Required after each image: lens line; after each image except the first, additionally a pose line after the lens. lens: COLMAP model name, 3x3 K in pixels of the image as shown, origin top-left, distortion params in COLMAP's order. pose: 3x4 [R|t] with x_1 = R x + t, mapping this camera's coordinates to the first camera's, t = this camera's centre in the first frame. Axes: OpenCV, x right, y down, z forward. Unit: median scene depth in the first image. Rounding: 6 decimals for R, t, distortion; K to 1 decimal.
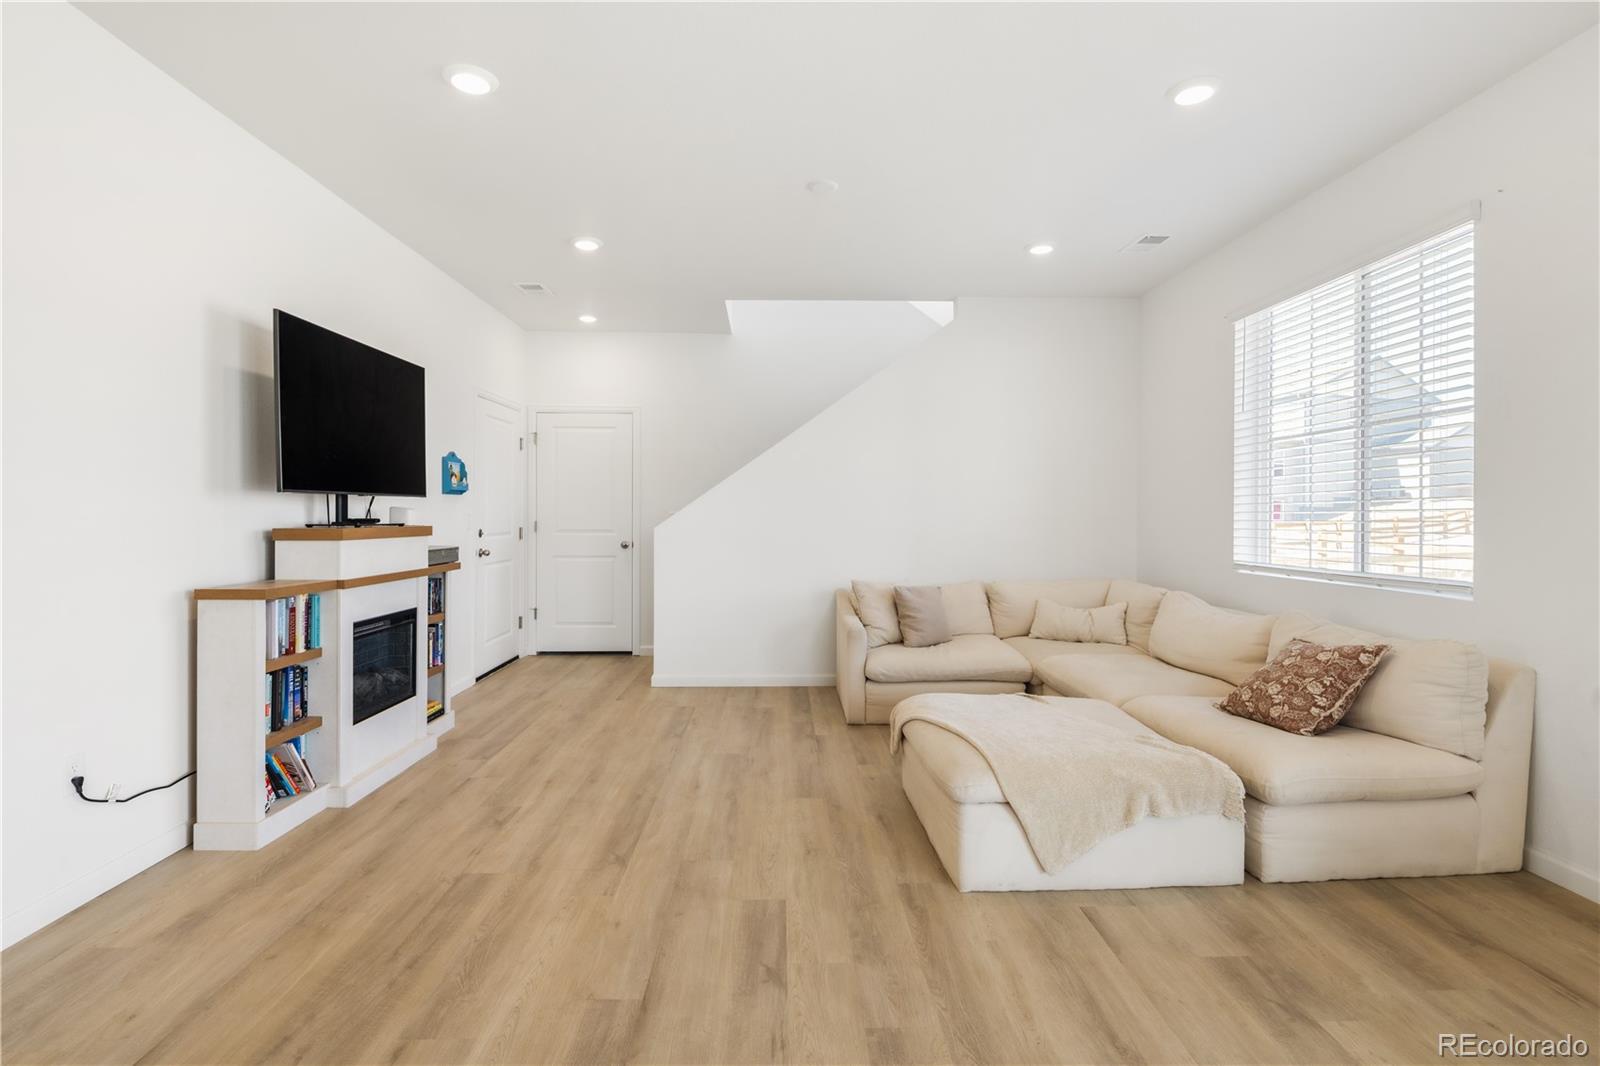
lens RADIAL K [[784.2, 0, 806.2], [0, 784.2, 516.5], [0, 0, 1]] dist [0.000594, -0.000214]
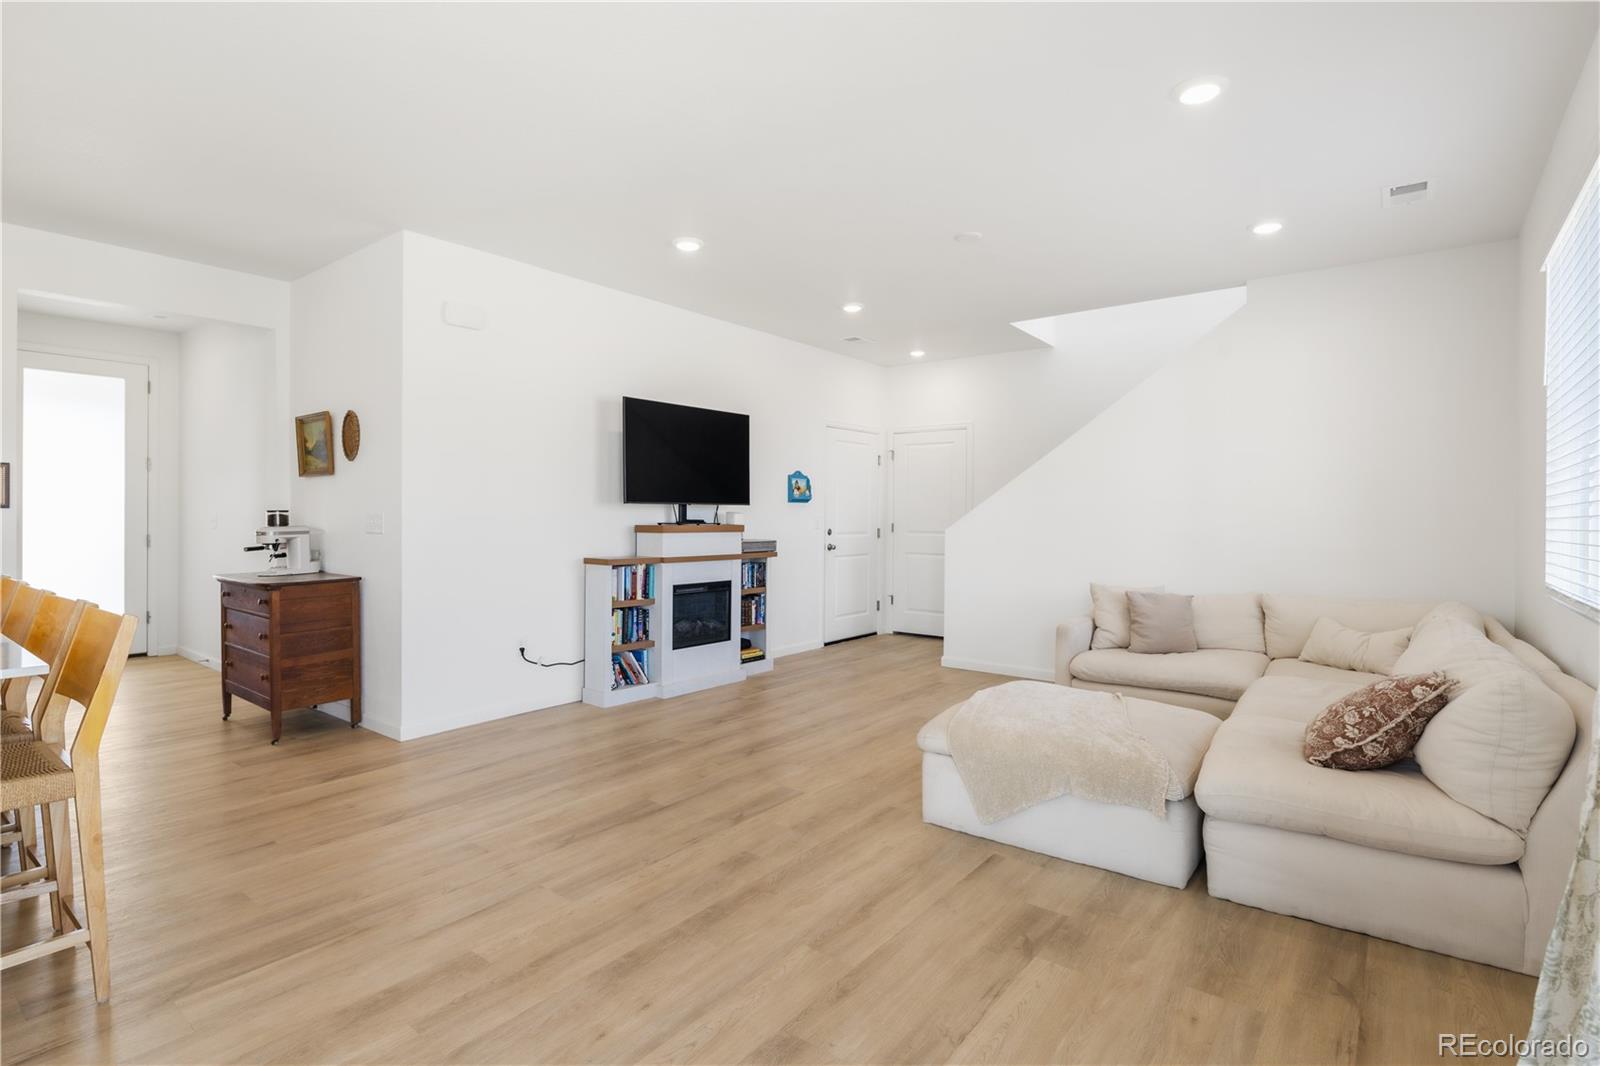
lens RADIAL K [[804.9, 0, 804.4], [0, 804.9, 516.3], [0, 0, 1]] dist [0.002870, -0.000563]
pose [[0.766227, 0.003122, -0.642563, 0.707285], [-0.006932, 0.999970, -0.003408, -0.000013], [0.642533, 0.007065, 0.766226, -0.083903]]
